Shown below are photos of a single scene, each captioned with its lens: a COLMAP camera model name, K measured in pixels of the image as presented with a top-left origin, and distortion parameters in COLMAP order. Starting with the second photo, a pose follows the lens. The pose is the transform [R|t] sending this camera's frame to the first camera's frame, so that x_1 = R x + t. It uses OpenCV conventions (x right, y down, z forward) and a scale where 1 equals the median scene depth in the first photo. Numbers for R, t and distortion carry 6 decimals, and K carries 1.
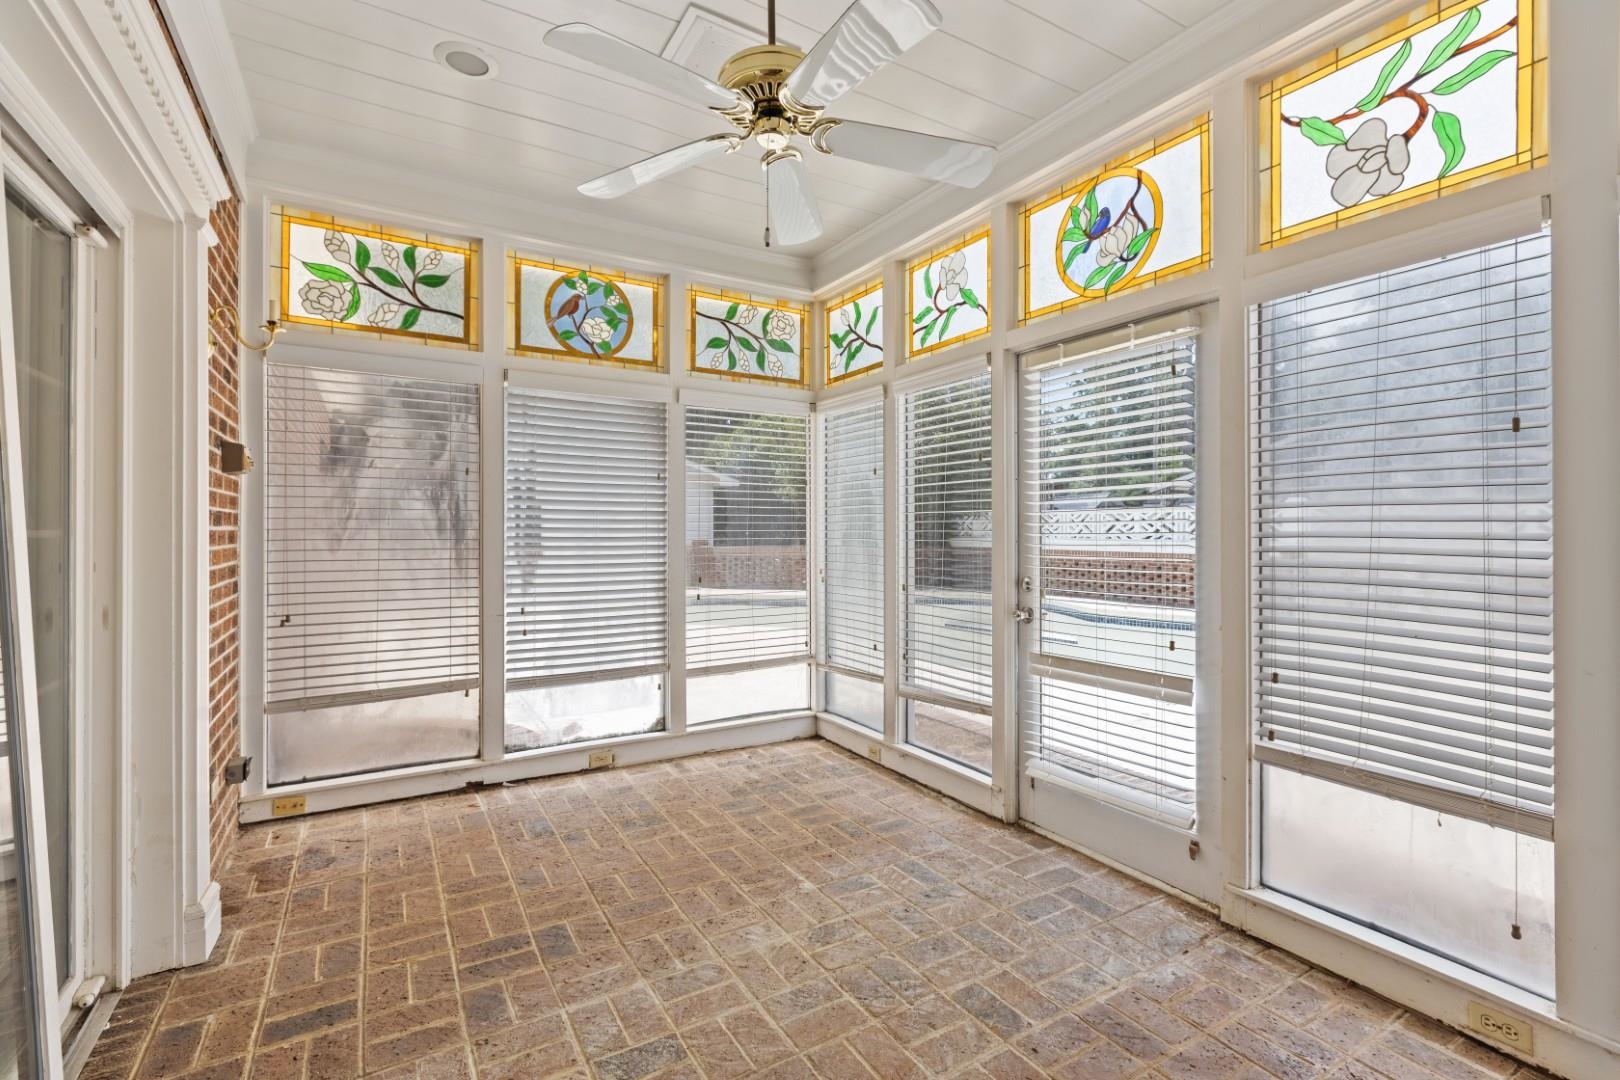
lens RADIAL K [[731.0, 0, 811.3], [0, 731.0, 530.9], [0, 0, 1]] dist [0.003661, -0.000033]
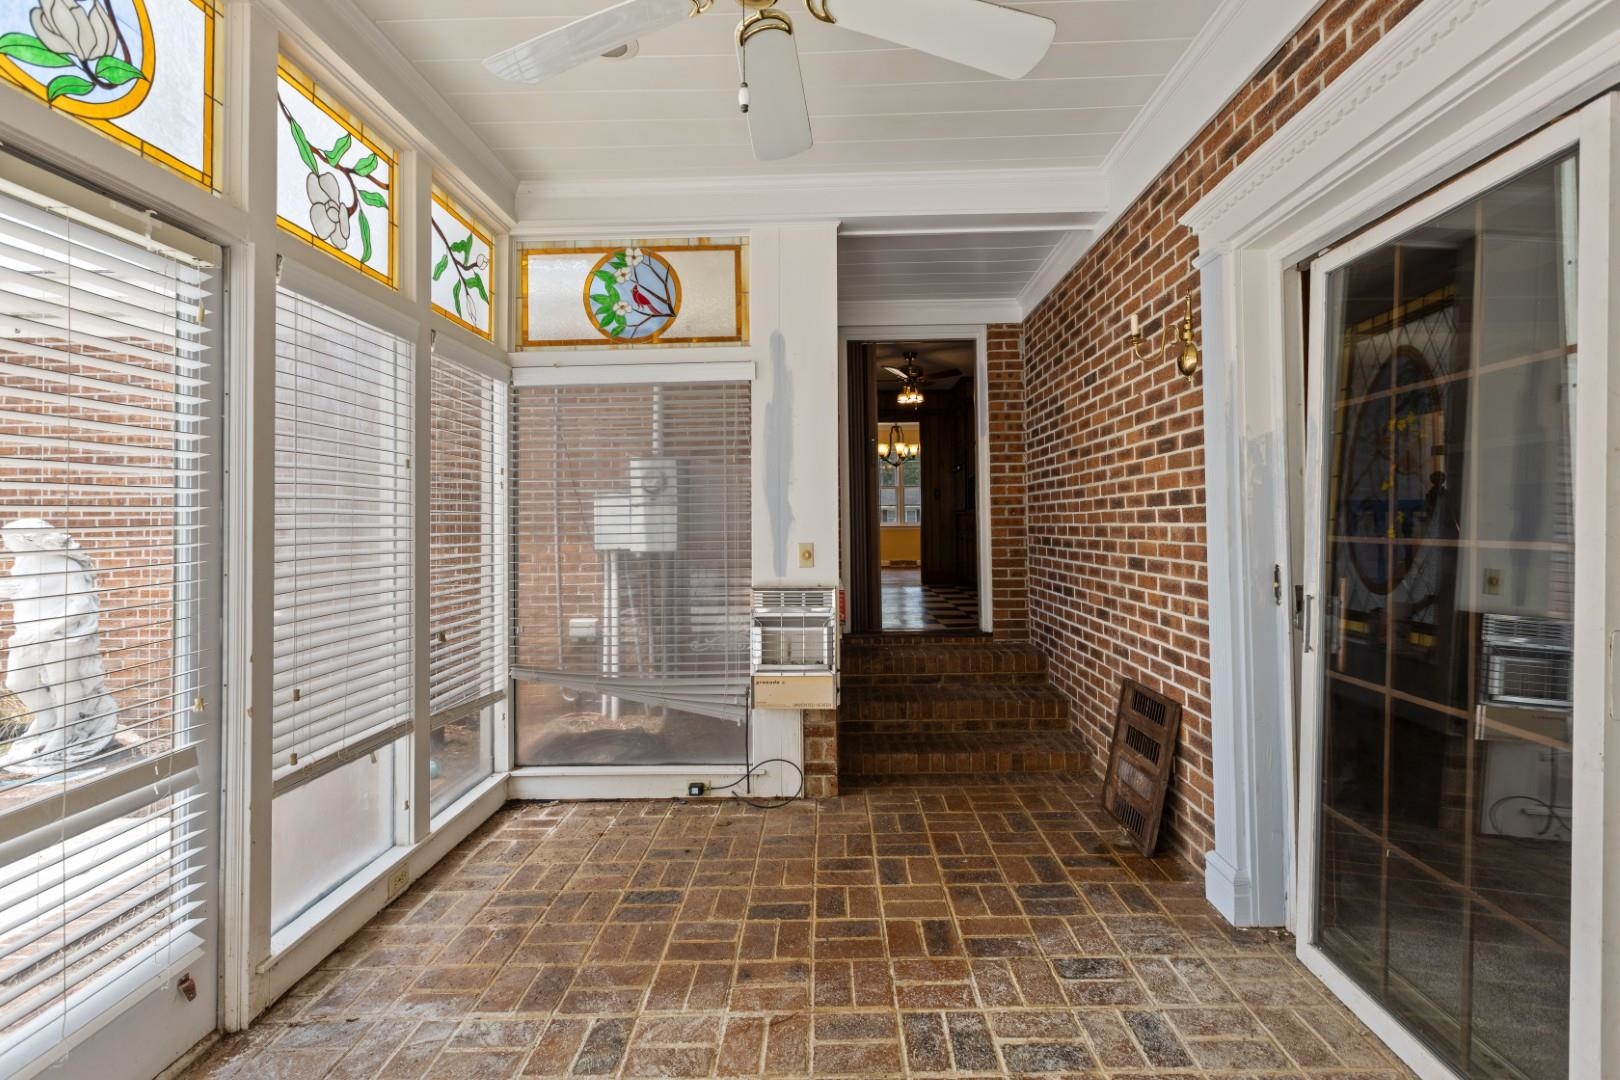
lens RADIAL K [[731.0, 0, 827.5], [0, 731.0, 512.4], [0, 0, 1]] dist [0.003661, -0.000033]
pose [[-0.849342, 0.017869, 0.527540, -0.468510], [0.013957, 0.999838, -0.011396, -0.013527], [-0.527658, -0.002316, -0.849454, 1.525128]]
